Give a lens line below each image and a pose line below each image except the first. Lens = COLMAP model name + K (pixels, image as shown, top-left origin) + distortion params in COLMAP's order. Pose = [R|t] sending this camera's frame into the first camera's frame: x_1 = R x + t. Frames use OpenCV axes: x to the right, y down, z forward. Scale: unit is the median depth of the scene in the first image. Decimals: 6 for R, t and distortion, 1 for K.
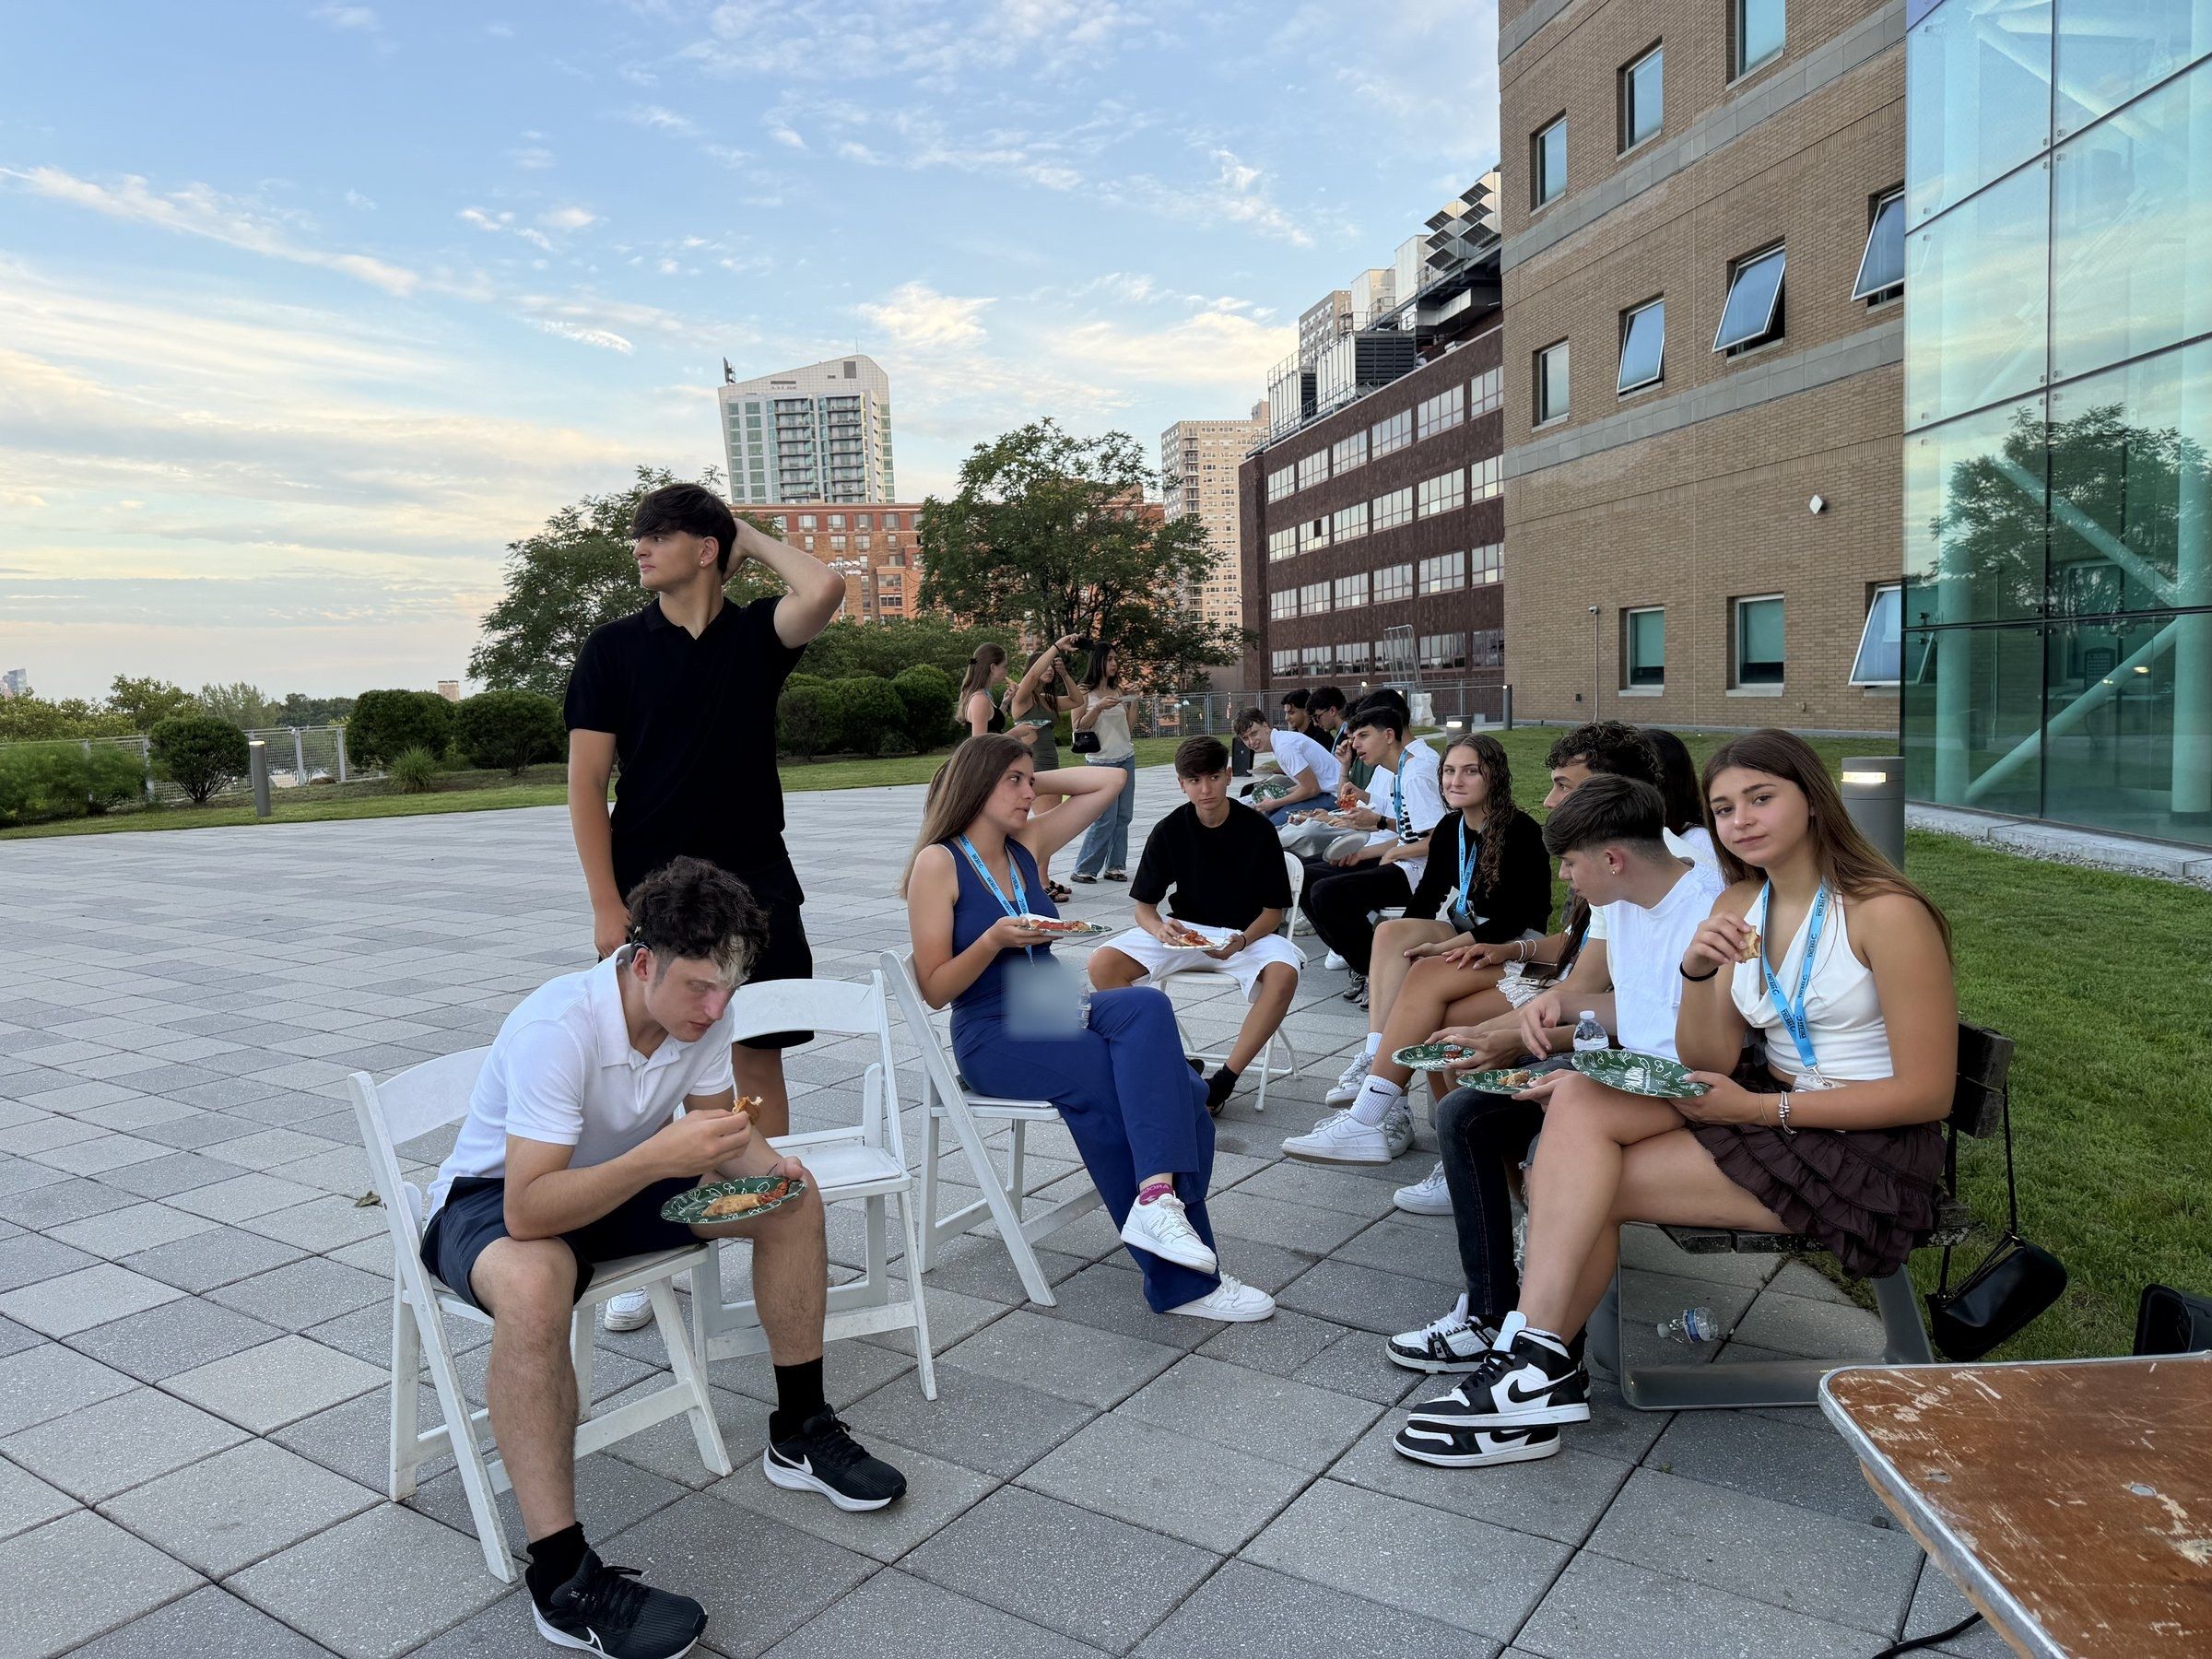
lens RADIAL K [[1562.2, 0, 1108.4], [0, 1562.2, 839.7], [0, 0, 1]] dist [-0.000783, -0.002062]
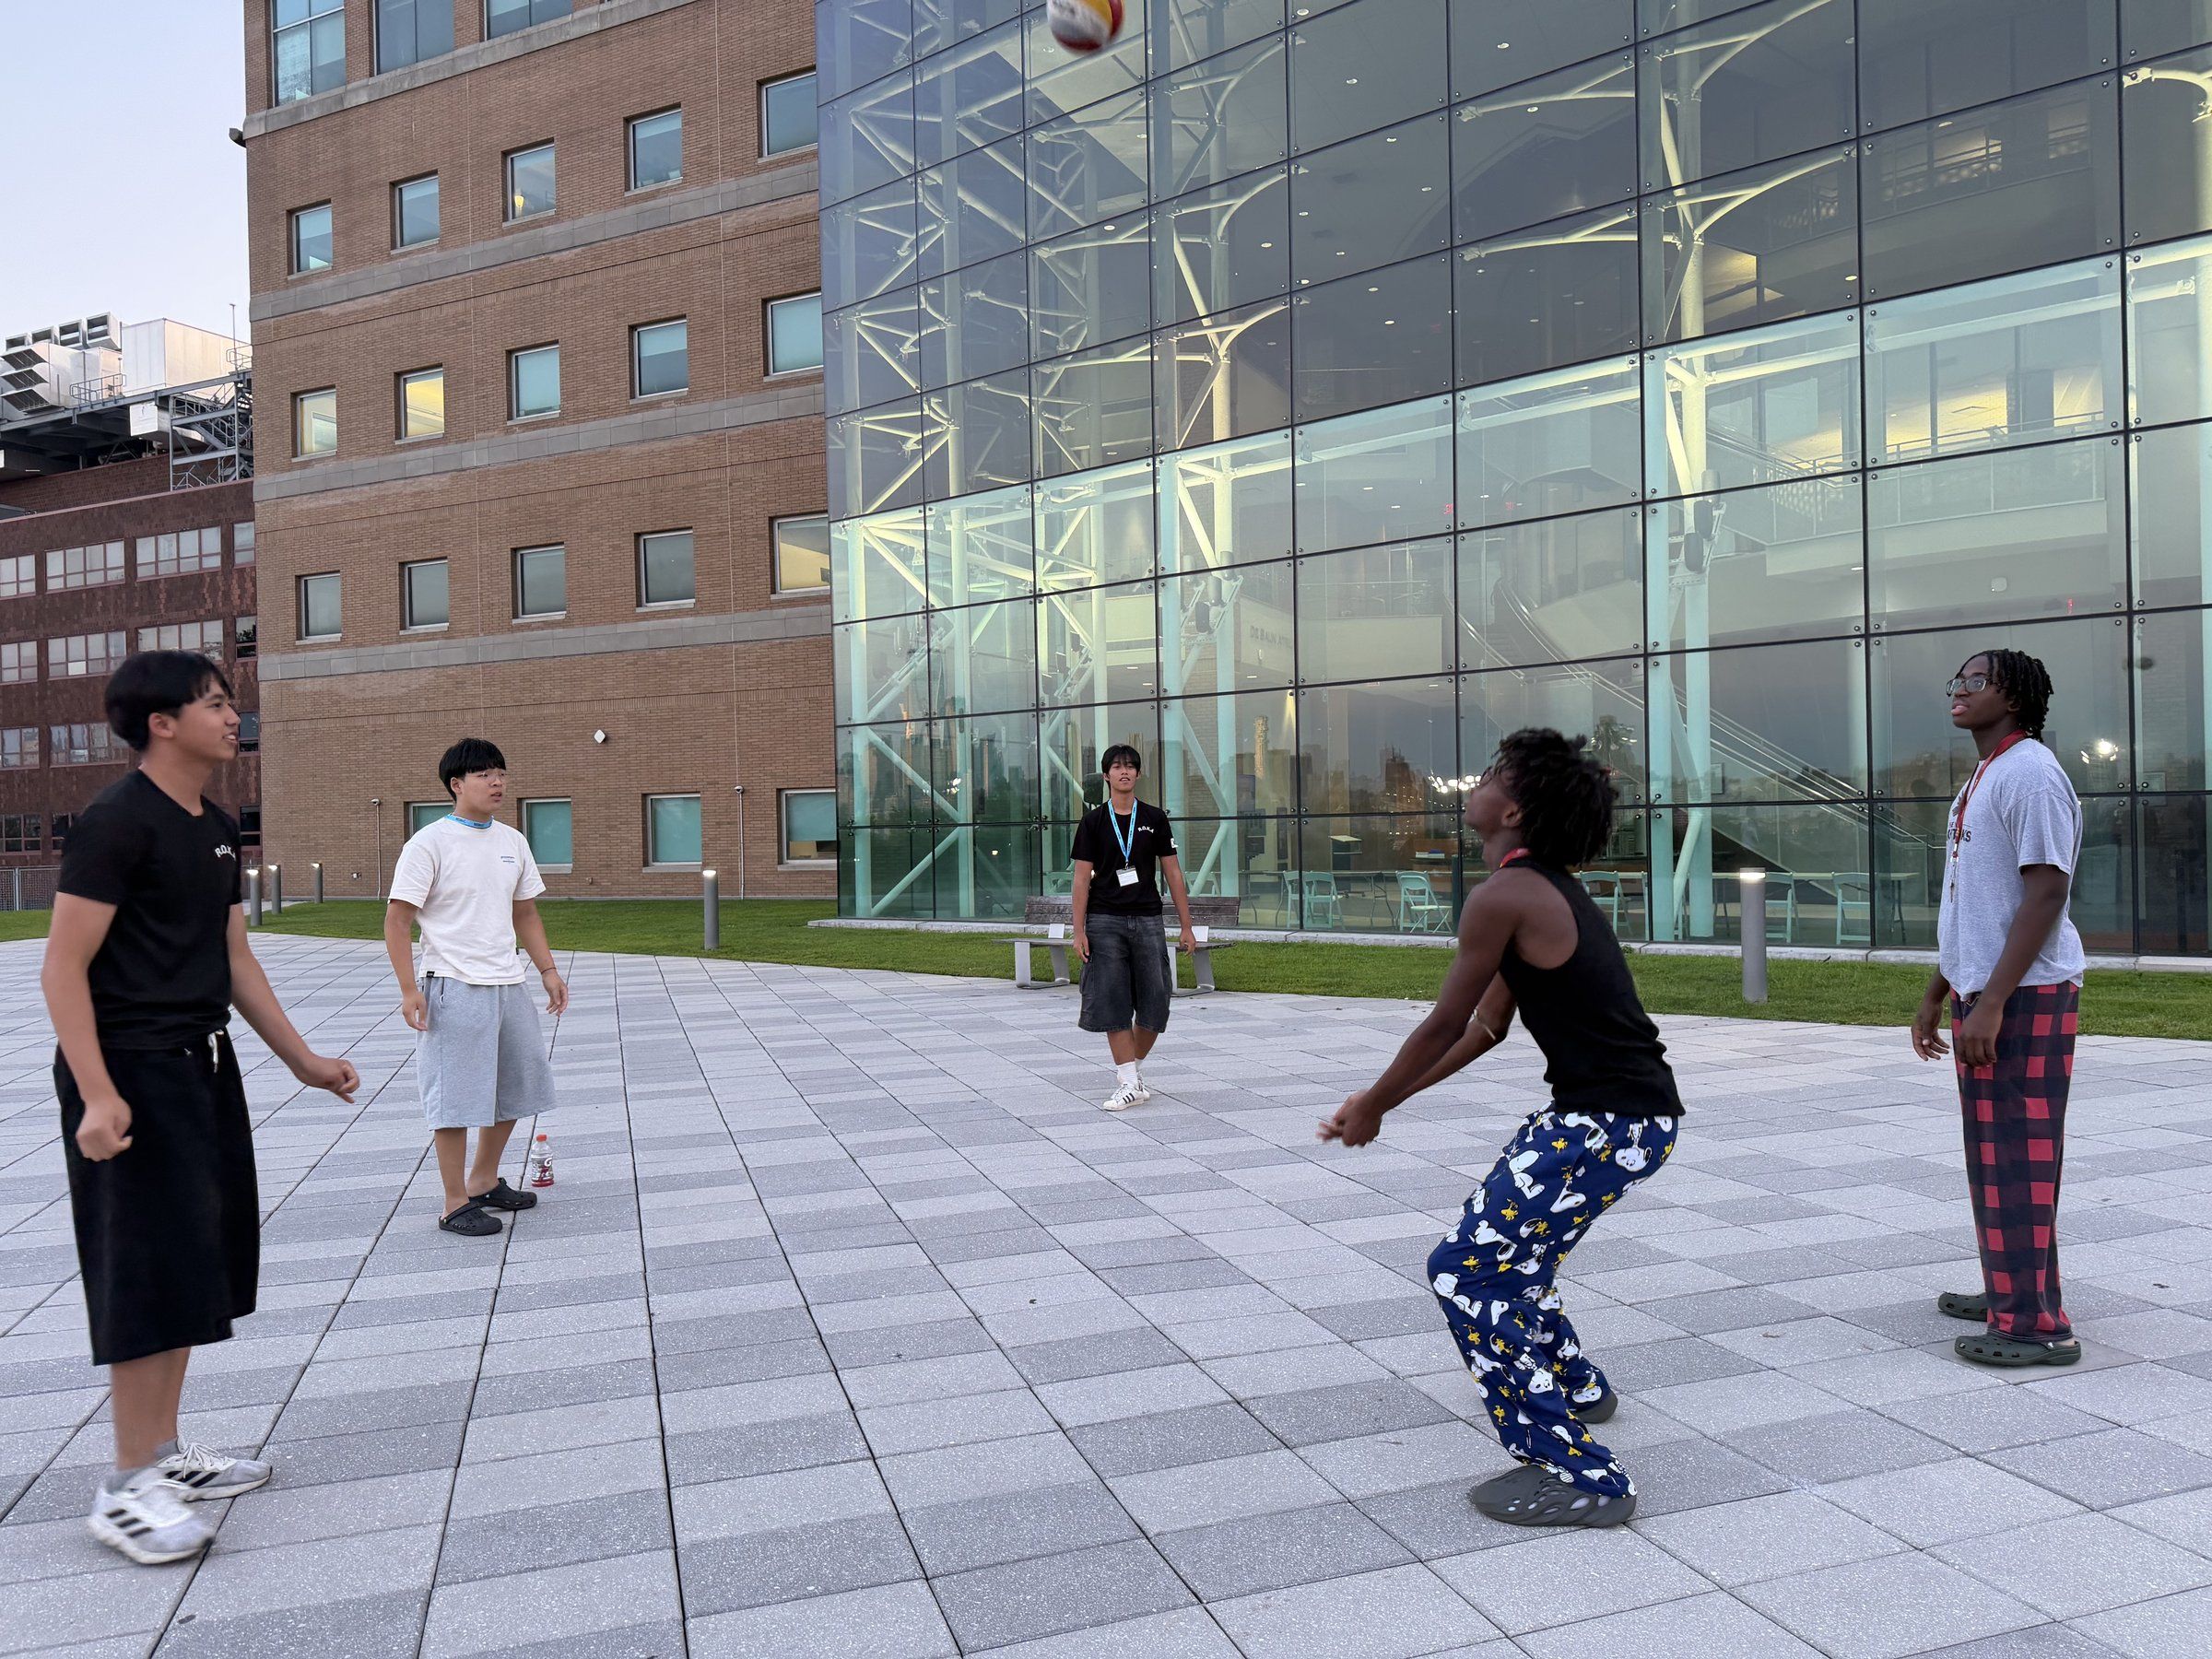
lens RADIAL K [[1562.2, 0, 1105.8], [0, 1562.2, 830.5], [0, 0, 1]] dist [-0.000783, -0.002062]
pose [[0.594753, 0.032007, 0.803271, -0.357516], [0.073294, 0.992887, -0.093831, 0.030349], [-0.800560, 0.114681, 0.588176, -0.159573]]
